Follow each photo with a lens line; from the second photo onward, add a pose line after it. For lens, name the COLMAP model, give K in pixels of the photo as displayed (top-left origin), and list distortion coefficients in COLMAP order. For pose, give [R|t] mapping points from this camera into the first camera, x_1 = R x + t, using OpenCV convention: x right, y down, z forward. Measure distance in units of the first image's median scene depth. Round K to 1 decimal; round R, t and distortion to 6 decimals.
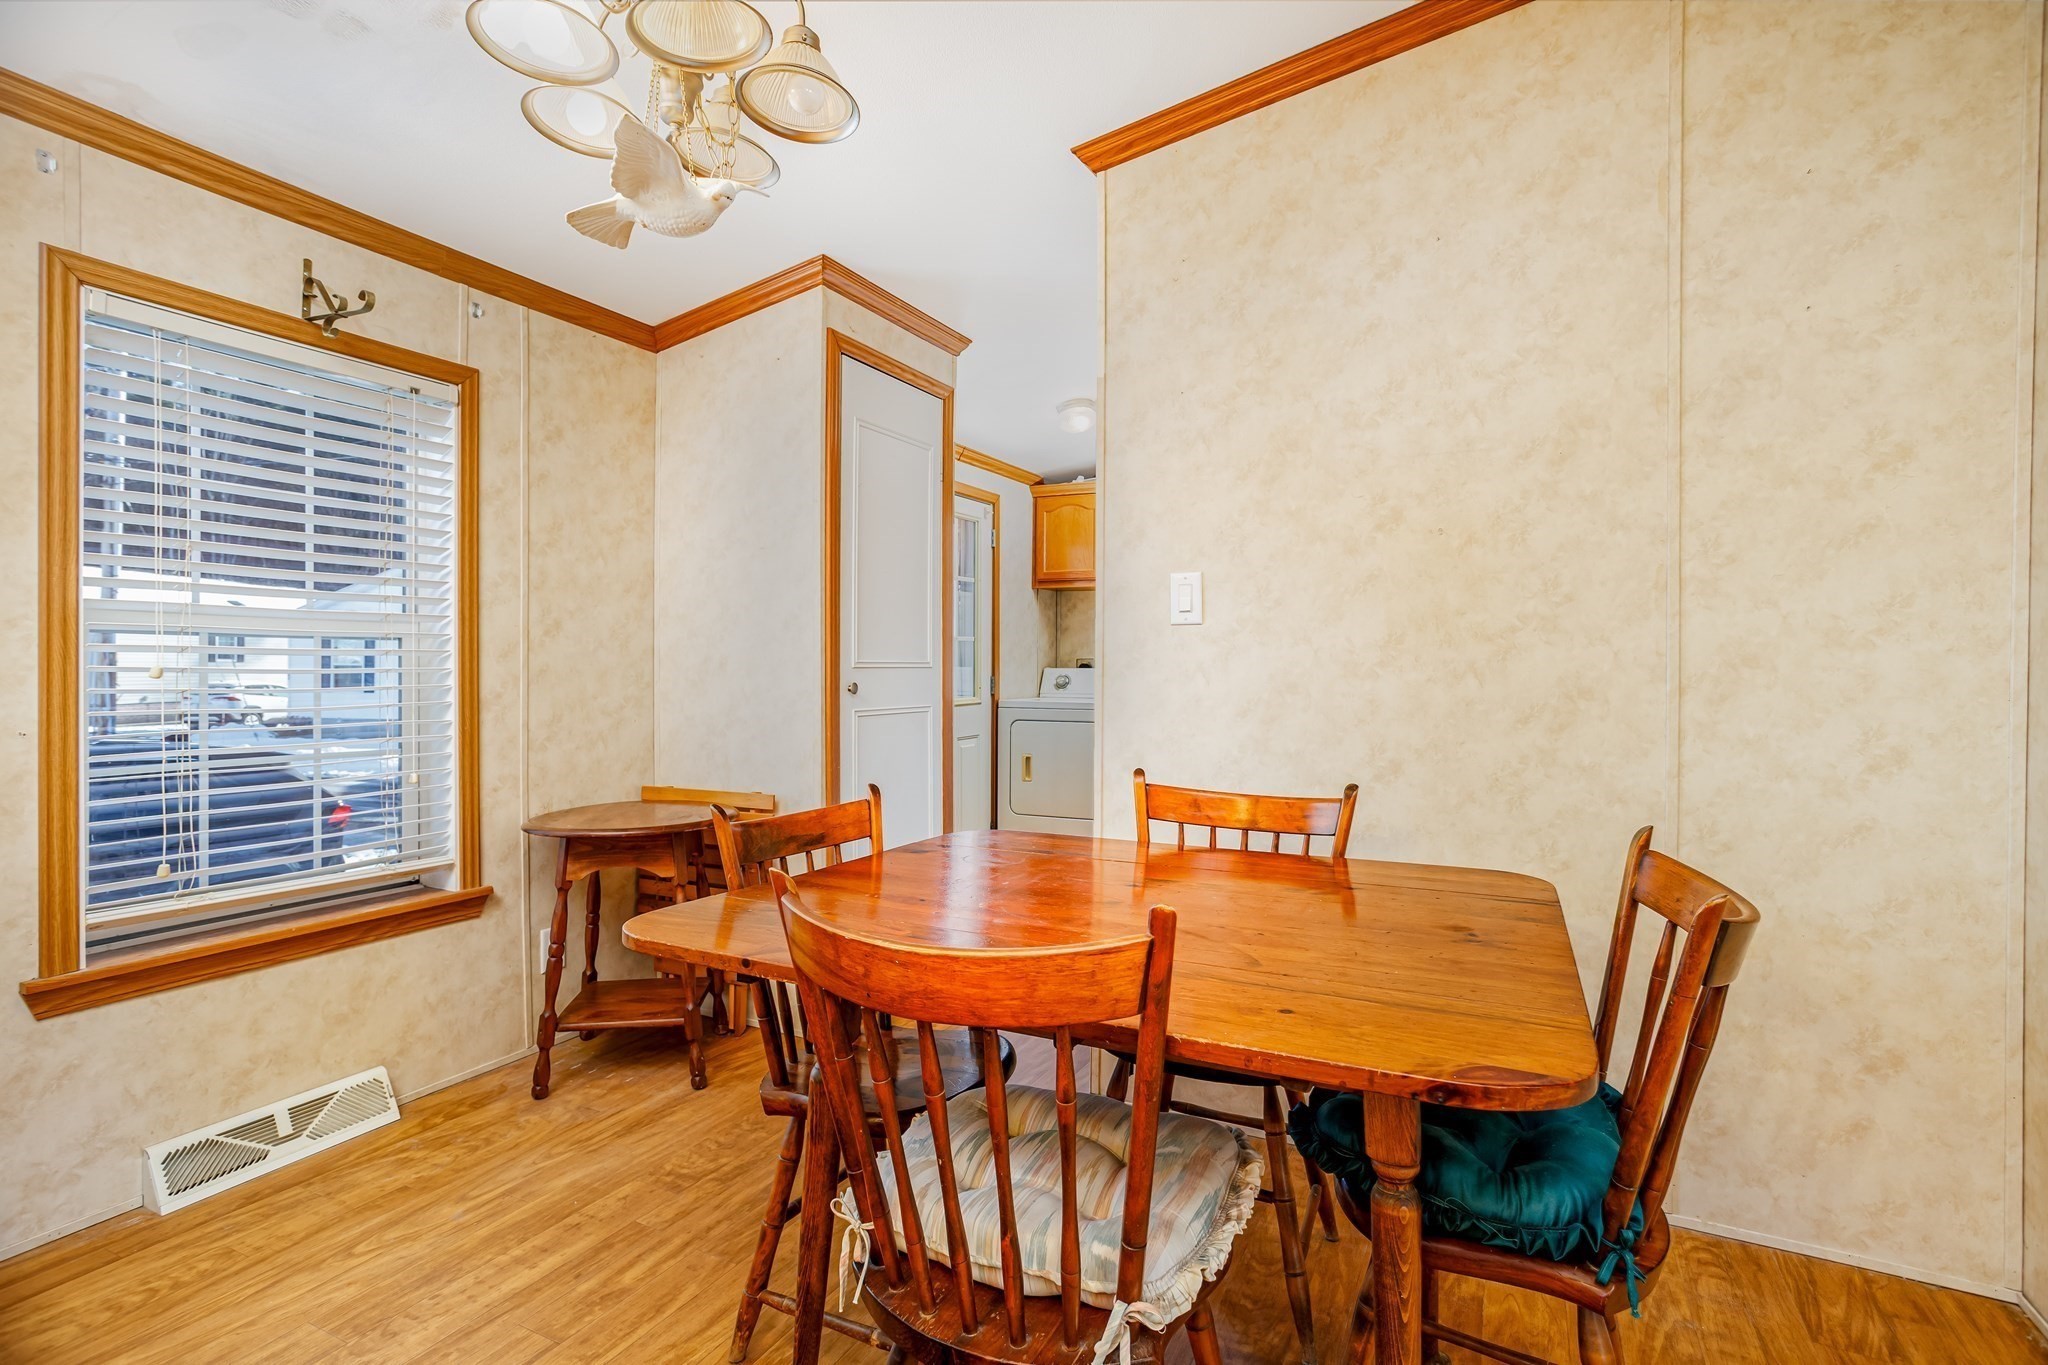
lens RADIAL K [[1004.0, 0, 1130.3], [0, 1004.0, 669.3], [0, 0, 1]] dist [-0.051165, 0.051021]
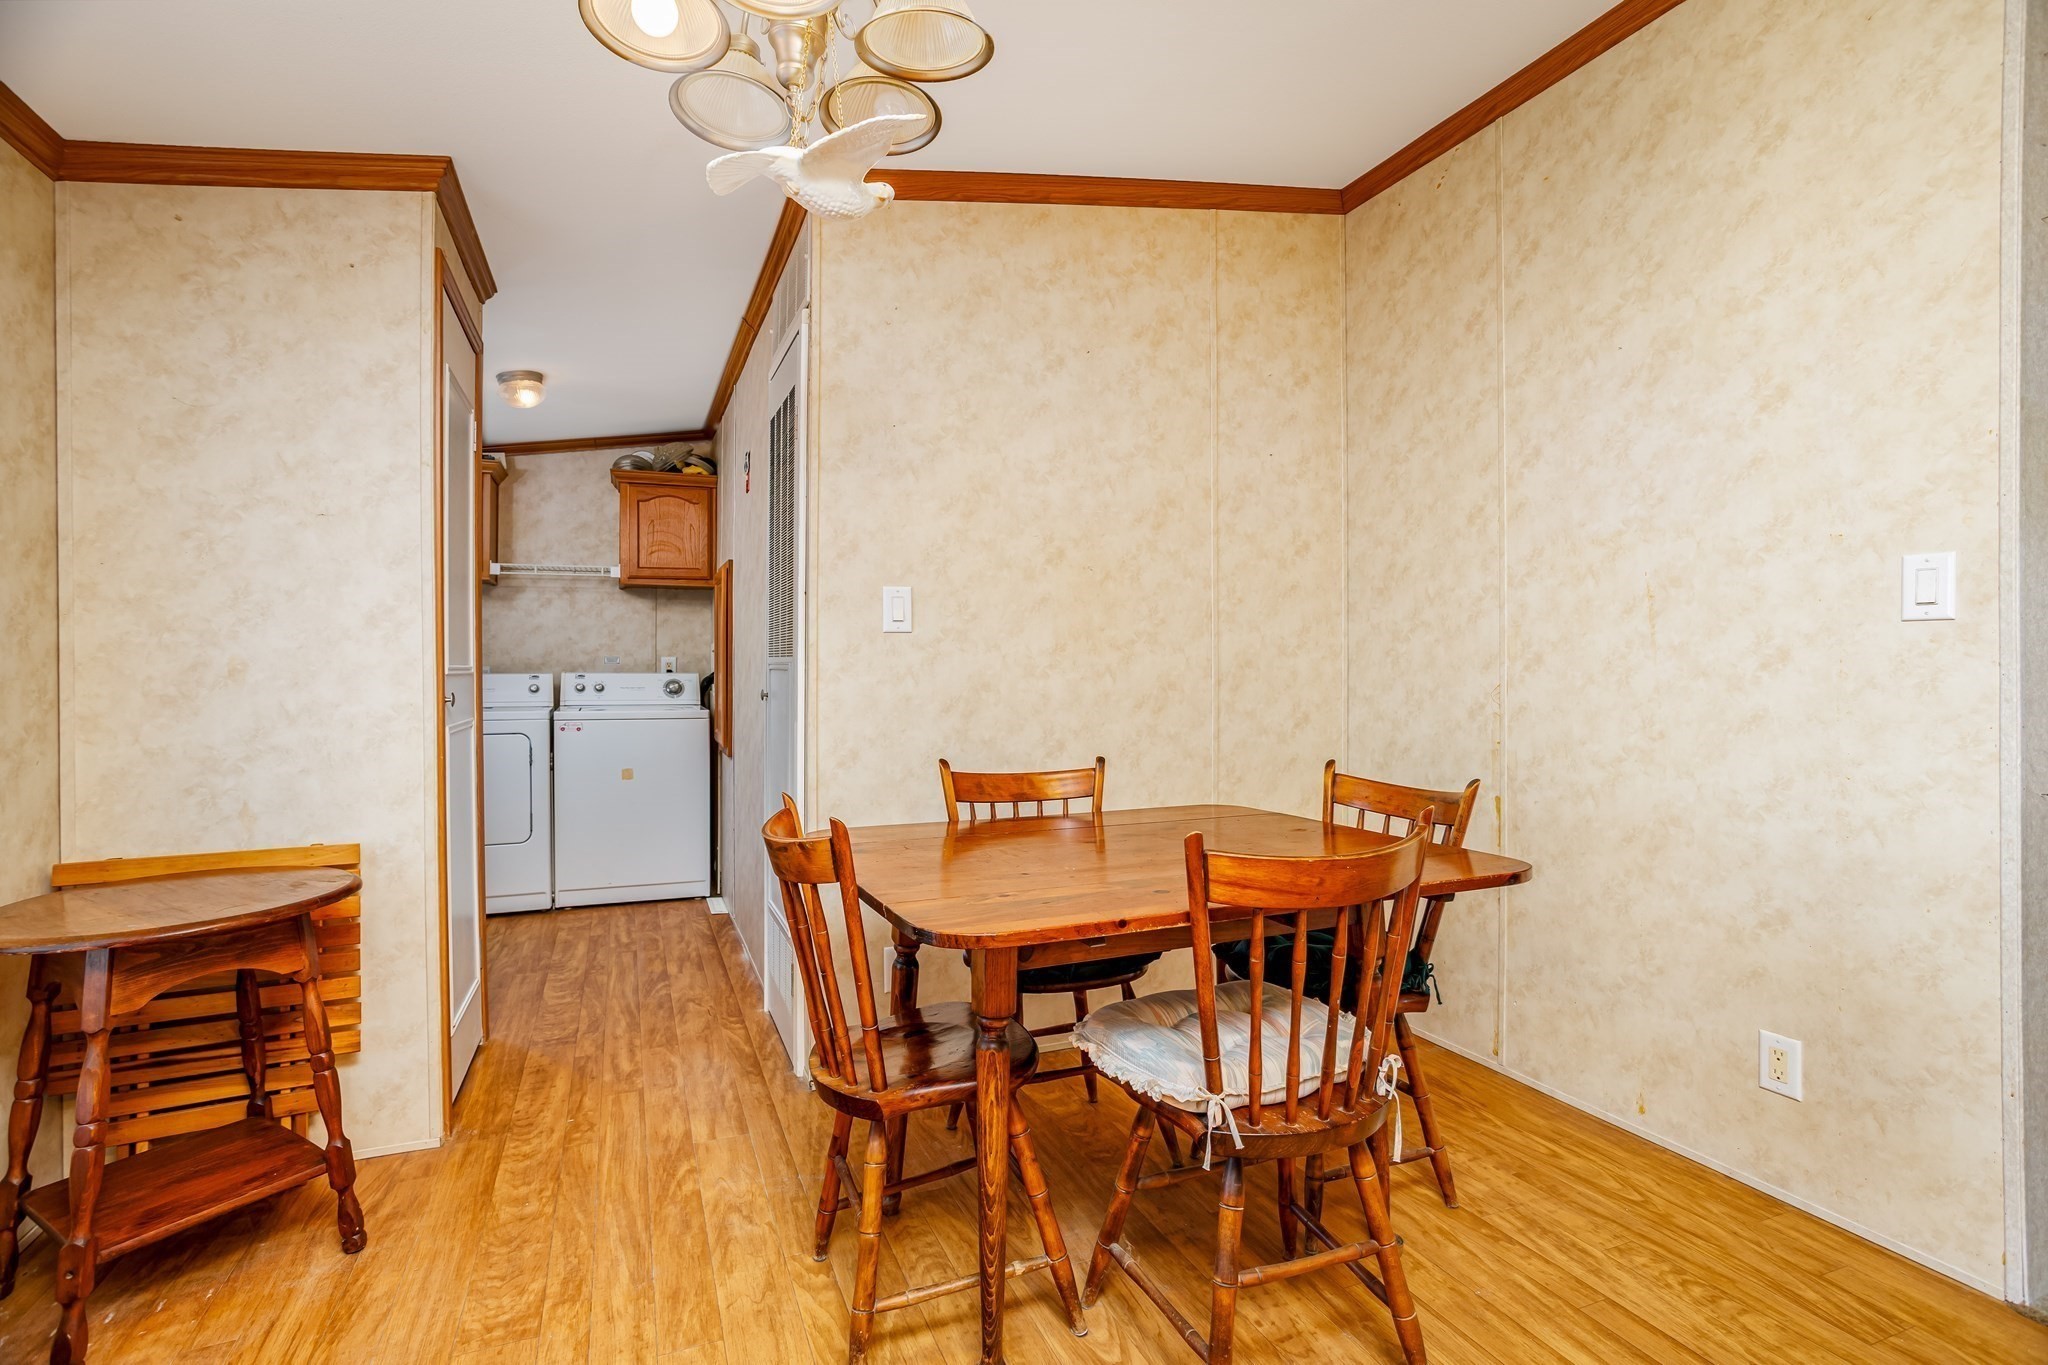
lens RADIAL K [[992.1, 0, 1034.4], [0, 992.1, 662.8], [0, 0, 1]] dist [-0.051080, 0.031672]
pose [[0.664278, -0.003907, 0.747476, -0.773268], [0.005704, 0.999984, 0.000158, -0.011213], [-0.747464, 0.004158, 0.664289, 0.168728]]
